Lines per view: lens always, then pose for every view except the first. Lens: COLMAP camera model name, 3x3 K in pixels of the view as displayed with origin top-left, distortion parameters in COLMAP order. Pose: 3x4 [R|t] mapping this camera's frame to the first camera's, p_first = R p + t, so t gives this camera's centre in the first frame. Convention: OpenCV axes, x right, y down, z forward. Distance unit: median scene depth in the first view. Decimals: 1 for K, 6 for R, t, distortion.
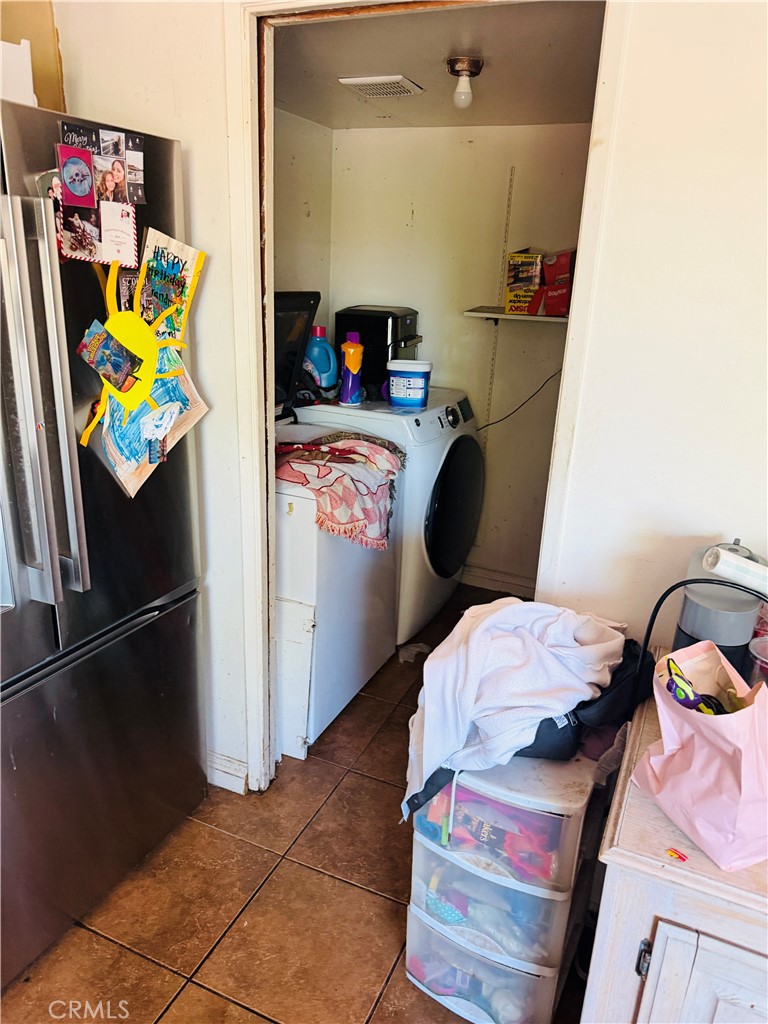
lens RADIAL K [[740.6, 0, 381.7], [0, 740.6, 518.8], [0, 0, 1]] dist [0.011259, 0.000897]
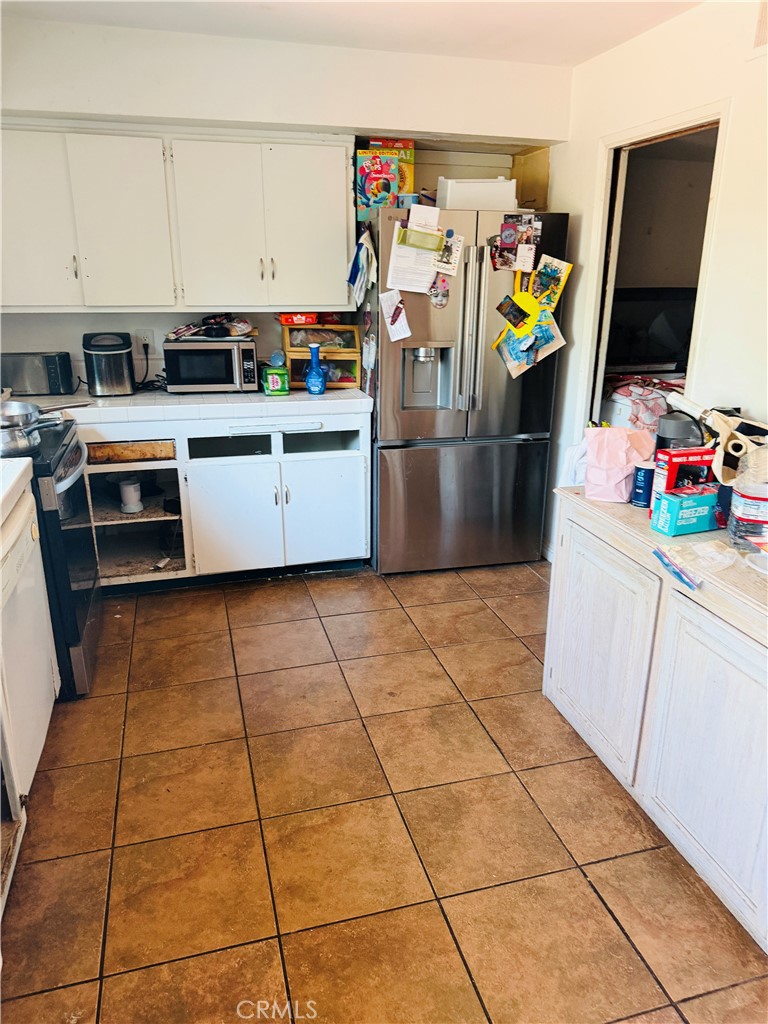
lens RADIAL K [[740.6, 0, 385.3], [0, 740.6, 505.9], [0, 0, 1]] dist [0.011259, 0.000897]
pose [[0.646851, 0.194968, -0.737273, 1.138250], [-0.229590, 0.971702, 0.055529, 0.312937], [0.727236, 0.133352, 0.673309, -0.709663]]
